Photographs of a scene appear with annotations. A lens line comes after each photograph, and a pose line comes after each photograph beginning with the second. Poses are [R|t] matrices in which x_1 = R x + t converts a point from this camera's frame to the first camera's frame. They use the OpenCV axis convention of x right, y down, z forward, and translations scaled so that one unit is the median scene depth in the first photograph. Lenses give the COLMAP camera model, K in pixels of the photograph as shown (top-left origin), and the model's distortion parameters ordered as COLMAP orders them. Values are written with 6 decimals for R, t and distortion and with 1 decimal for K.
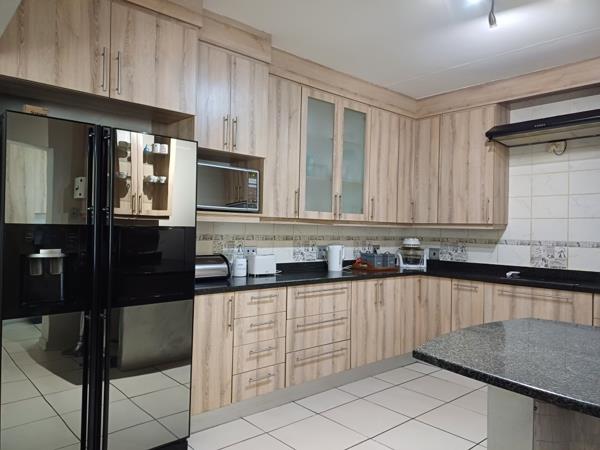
lens RADIAL K [[437.6, 0, 296.6], [0, 437.6, 224.8], [0, 0, 1]] dist [0.061781, -0.035850]
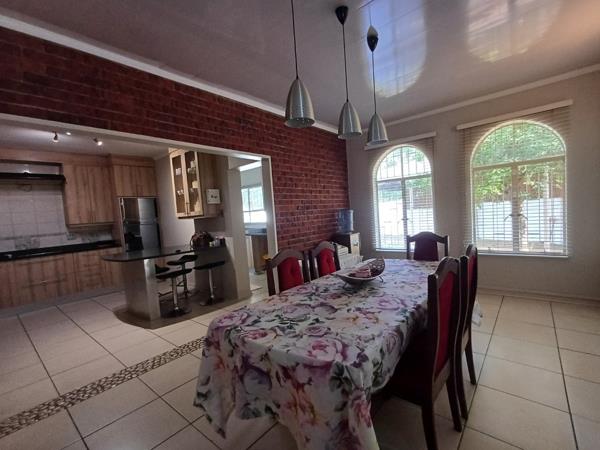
lens RADIAL K [[276.7, 0, 303.2], [0, 276.7, 227.8], [0, 0, 1]] dist [0.000702, -0.001365]
pose [[-0.158359, -0.067091, 0.985100, -0.893647], [0.058289, 0.995314, 0.077157, -0.020693], [-0.985660, 0.069639, -0.153706, -0.007685]]
